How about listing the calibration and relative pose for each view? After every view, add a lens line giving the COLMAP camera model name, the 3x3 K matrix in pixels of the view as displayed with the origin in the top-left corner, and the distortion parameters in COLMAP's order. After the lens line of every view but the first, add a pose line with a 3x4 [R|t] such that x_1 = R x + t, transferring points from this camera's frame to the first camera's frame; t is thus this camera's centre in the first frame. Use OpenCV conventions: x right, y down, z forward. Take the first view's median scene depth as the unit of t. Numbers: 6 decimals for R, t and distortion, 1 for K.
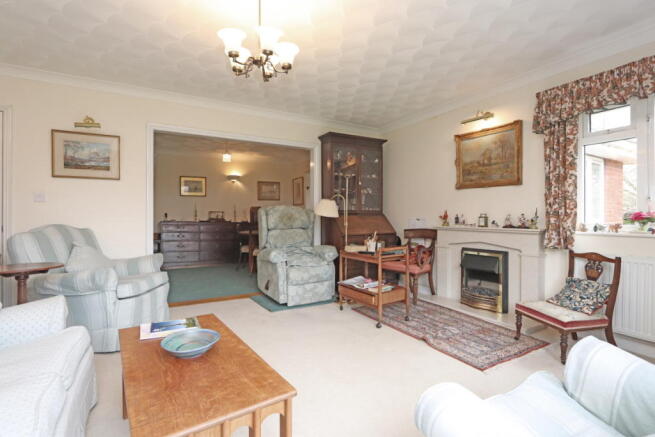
lens RADIAL K [[309.7, 0, 324.9], [0, 309.7, 217.5], [0, 0, 1]] dist [-0.016363, 0.001474]
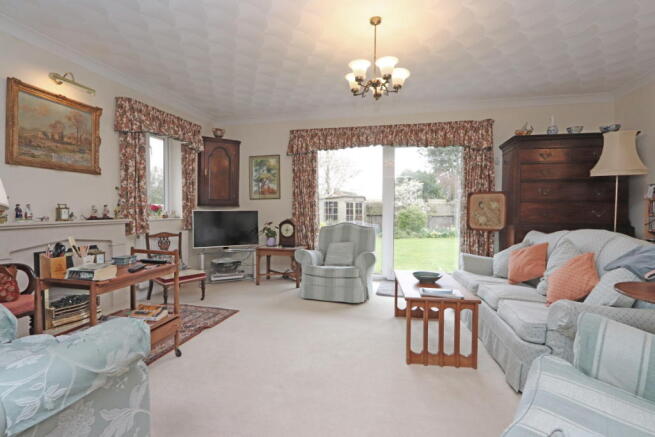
lens RADIAL K [[309.7, 0, 323.0], [0, 309.7, 217.0], [0, 0, 1]] dist [-0.016363, 0.001474]
pose [[-0.720045, -0.022314, 0.693568, -0.548580], [-0.002112, 0.999549, 0.029966, -0.003669], [-0.693924, 0.020112, -0.719767, 1.194645]]
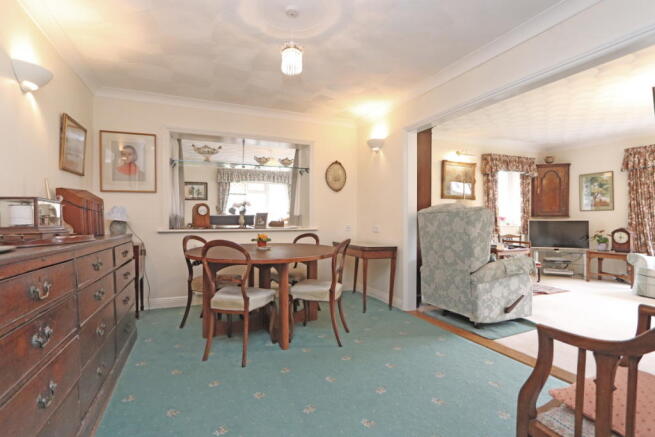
lens RADIAL K [[309.7, 0, 321.3], [0, 309.7, 216.4], [0, 0, 1]] dist [-0.016363, 0.001474]
pose [[0.126898, 0.003127, 0.991911, -1.198016], [0.003302, 0.999988, -0.003575, -0.011344], [-0.991910, 0.003729, 0.126886, 1.619317]]
